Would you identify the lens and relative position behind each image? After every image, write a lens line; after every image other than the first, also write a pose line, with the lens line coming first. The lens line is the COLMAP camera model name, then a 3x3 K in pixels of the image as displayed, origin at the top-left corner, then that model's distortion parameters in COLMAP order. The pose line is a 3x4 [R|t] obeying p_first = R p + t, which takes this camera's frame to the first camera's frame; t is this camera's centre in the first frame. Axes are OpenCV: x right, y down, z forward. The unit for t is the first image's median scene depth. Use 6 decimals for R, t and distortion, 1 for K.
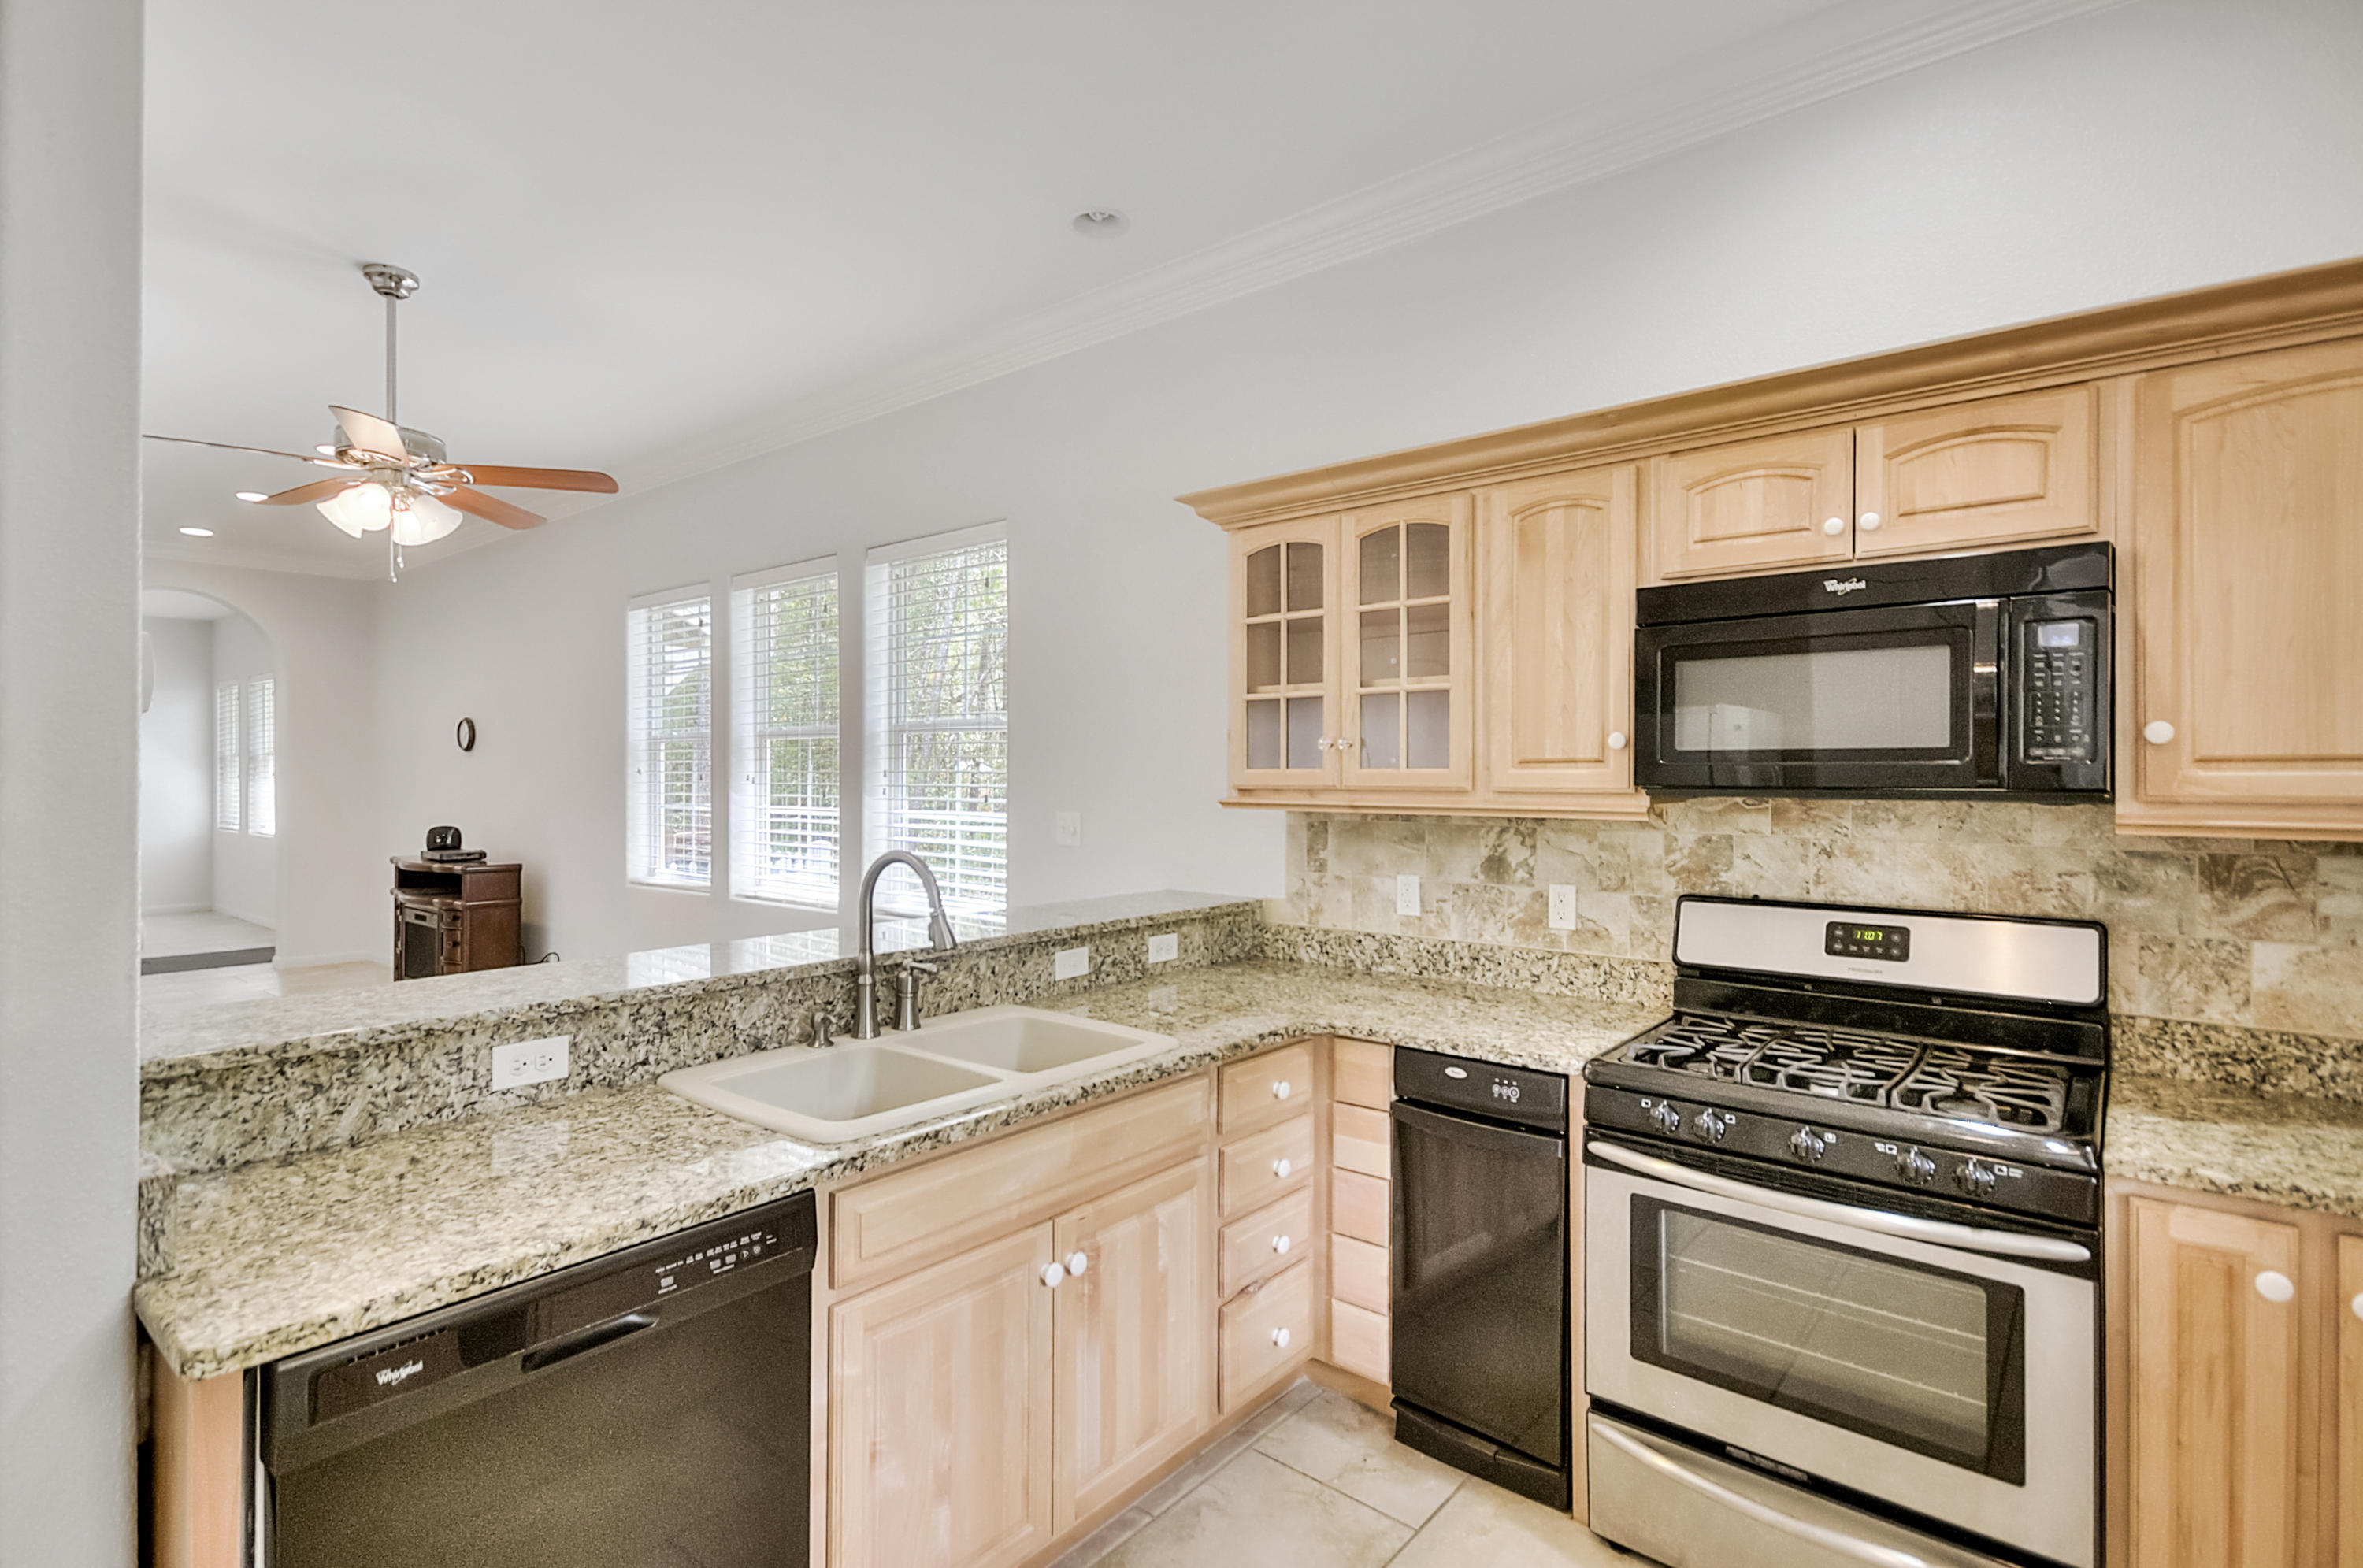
lens RADIAL K [[1159.4, 0, 1157.7], [0, 1159.4, 784.9], [0, 0, 1]] dist [0.025820, -0.010712]
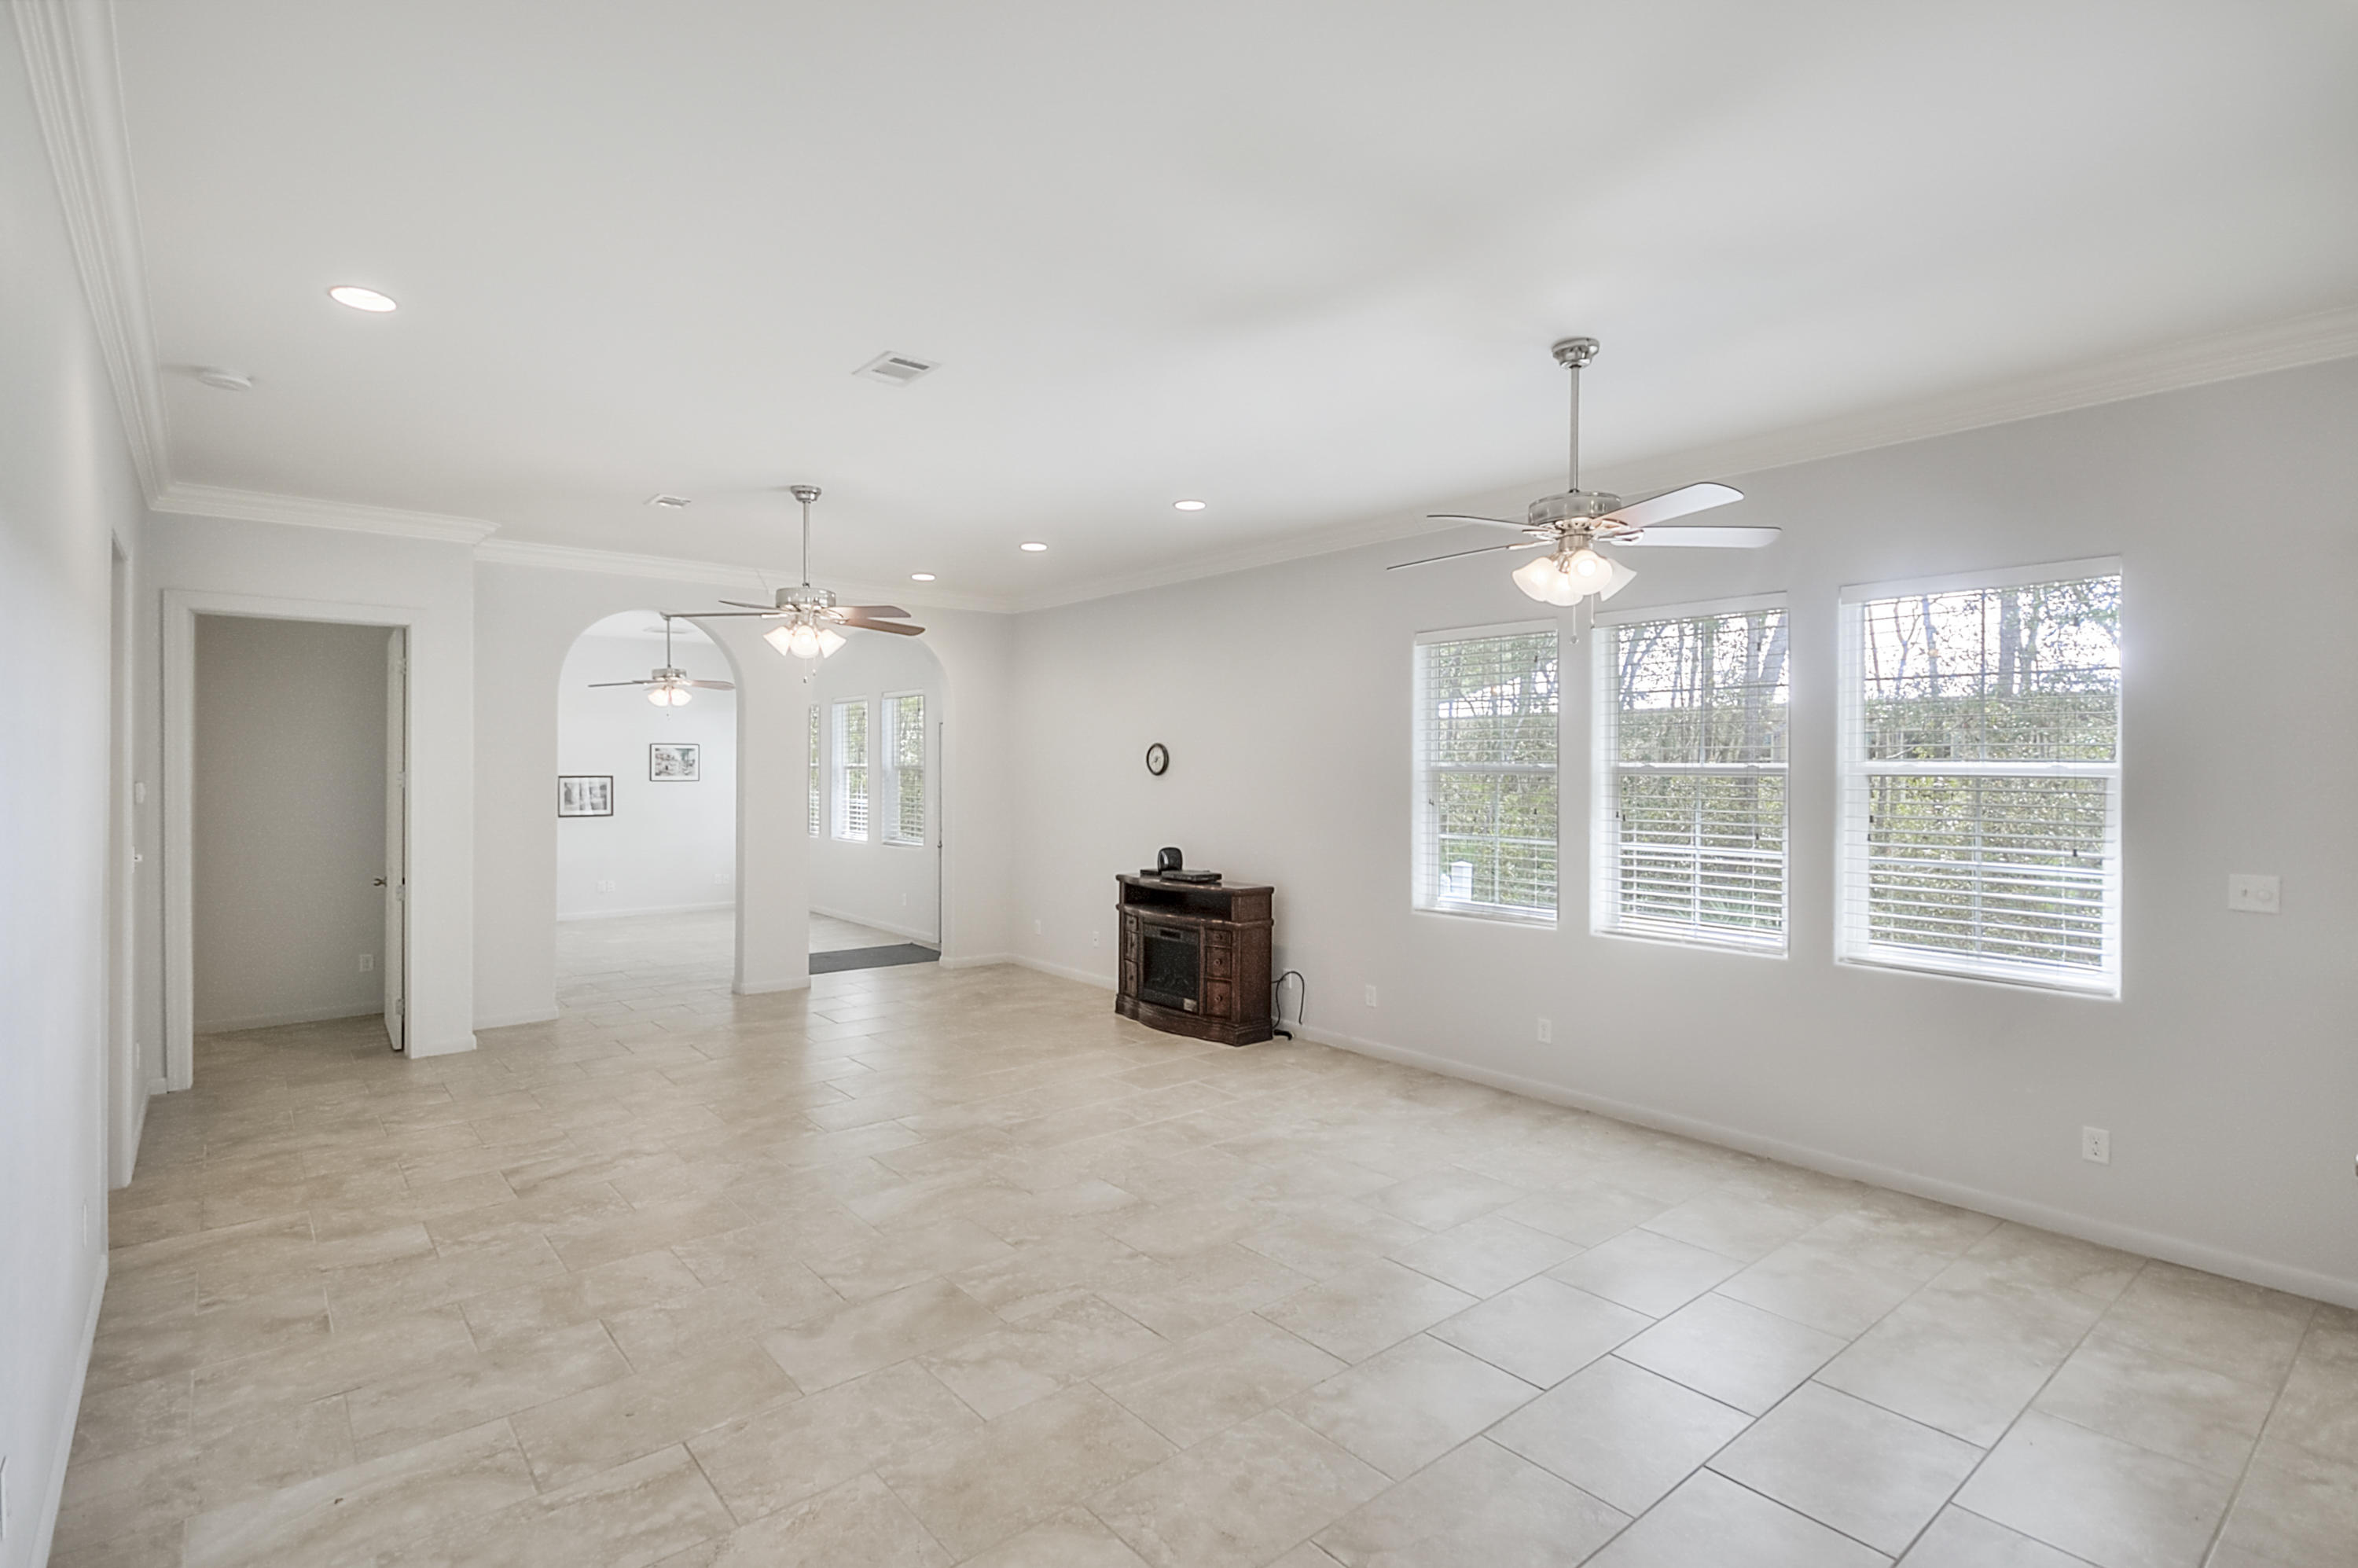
lens RADIAL K [[1125.4, 0, 1179.2], [0, 1125.4, 774.2], [0, 0, 1]] dist [0.010193, 0.000392]
pose [[0.986586, 0.002577, -0.163220, -1.369912], [-0.003137, 0.999990, -0.003169, -0.090216], [0.163210, 0.003639, 0.986585, -0.048362]]
